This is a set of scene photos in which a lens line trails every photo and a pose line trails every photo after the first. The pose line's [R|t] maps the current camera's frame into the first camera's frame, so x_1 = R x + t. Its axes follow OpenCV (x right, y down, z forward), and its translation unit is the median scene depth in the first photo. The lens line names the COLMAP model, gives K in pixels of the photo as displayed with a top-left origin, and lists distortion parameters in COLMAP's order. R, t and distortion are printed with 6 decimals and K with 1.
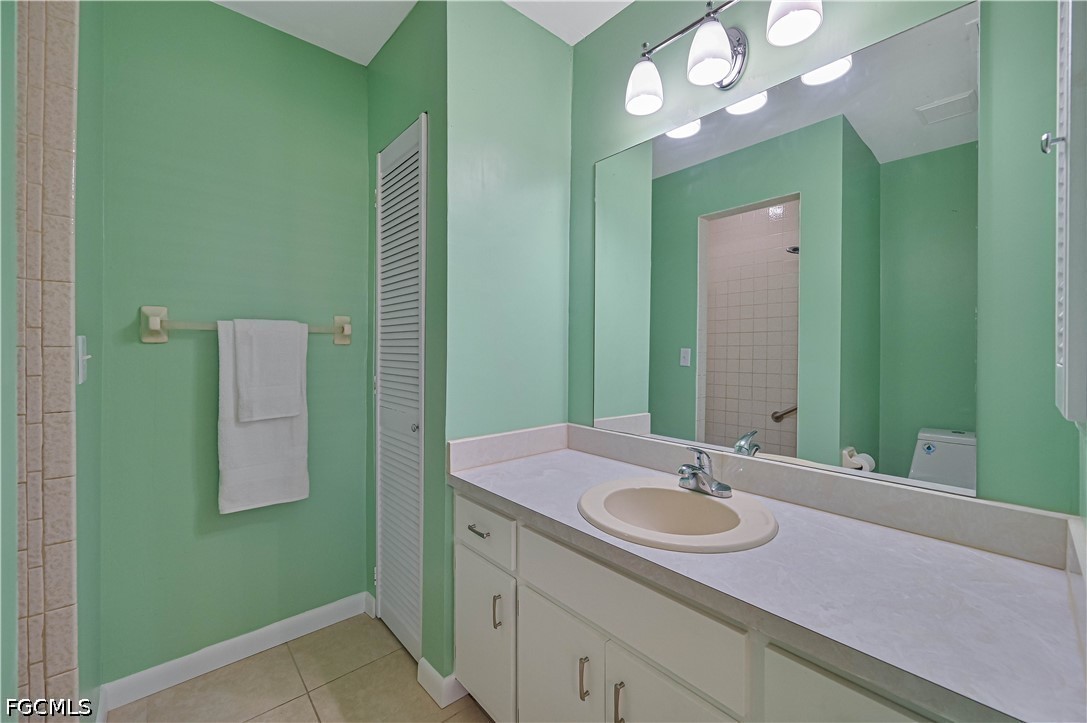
lens RADIAL K [[434.7, 0, 544.9], [0, 434.7, 354.4], [0, 0, 1]] dist [-0.003325, -0.000171]
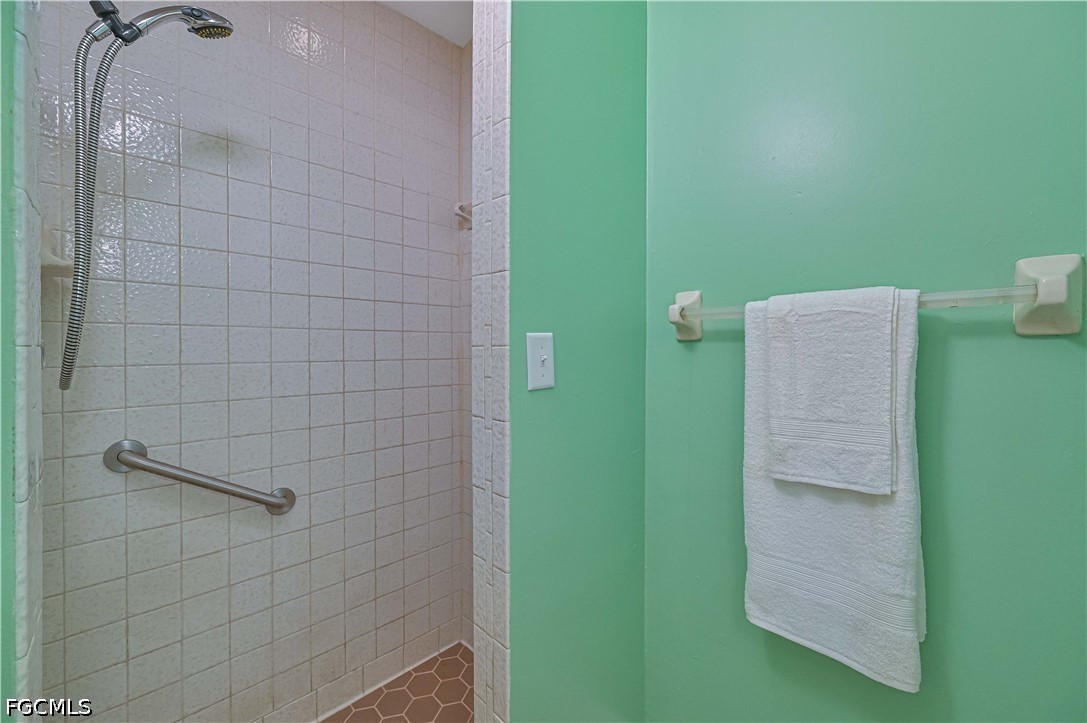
lens RADIAL K [[434.7, 0, 544.3], [0, 434.7, 352.3], [0, 0, 1]] dist [-0.003325, -0.000171]
pose [[0.052172, -0.000956, -0.998638, -0.234413], [-0.007468, 0.999971, -0.001347, -0.005443], [0.998610, 0.007528, 0.052163, 1.039711]]
